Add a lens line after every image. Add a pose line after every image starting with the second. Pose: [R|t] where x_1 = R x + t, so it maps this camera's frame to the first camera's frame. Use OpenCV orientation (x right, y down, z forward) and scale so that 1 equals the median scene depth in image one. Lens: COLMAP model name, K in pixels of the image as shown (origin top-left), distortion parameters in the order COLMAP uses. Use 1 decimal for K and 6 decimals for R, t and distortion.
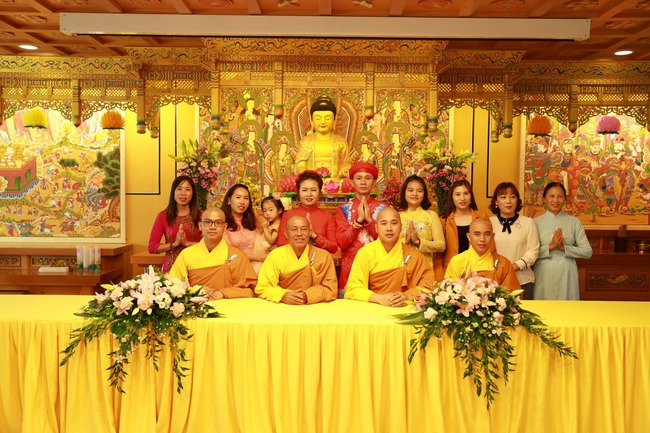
lens RADIAL K [[626.6, 0, 324.6], [0, 626.6, 219.2], [0, 0, 1]] dist [-0.034648, 0.135658]
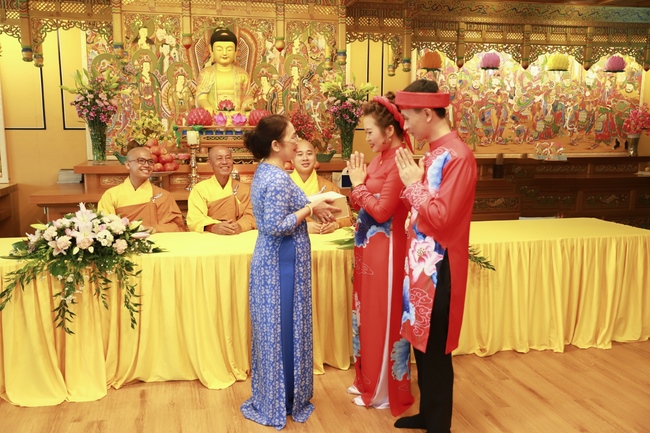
lens RADIAL K [[626.6, 0, 324.6], [0, 626.6, 219.2], [0, 0, 1]] dist [-0.034648, 0.135658]
pose [[0.971749, -0.041990, 0.232253, -0.092511], [0.018061, 0.994391, 0.104210, 0.004079], [-0.235326, -0.097071, 0.967057, -0.008201]]
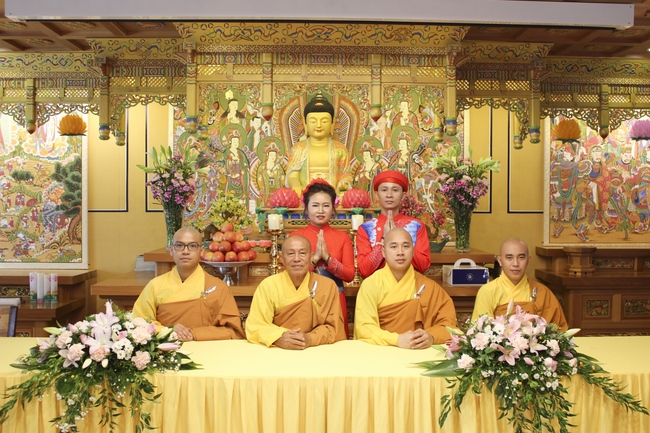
lens RADIAL K [[663.0, 0, 333.7], [0, 663.0, 218.4], [0, 0, 1]] dist [-0.134768, 0.157479]
pose [[0.999422, -0.006666, 0.033326, -0.013647], [0.007563, 0.999611, -0.026856, -0.004828], [-0.033134, 0.027093, 0.999084, 0.109771]]
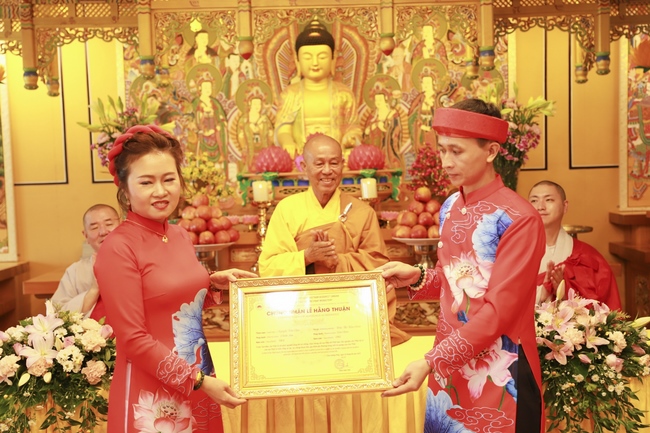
lens RADIAL K [[894.9, 0, 331.9], [0, 894.9, 223.2], [0, 0, 1]] dist [0.063210, 0.093333]
pose [[0.999110, -0.039995, 0.013396, -0.004467], [0.039752, 0.999049, 0.017930, -0.005125], [-0.014101, -0.017382, 0.999749, 0.069663]]
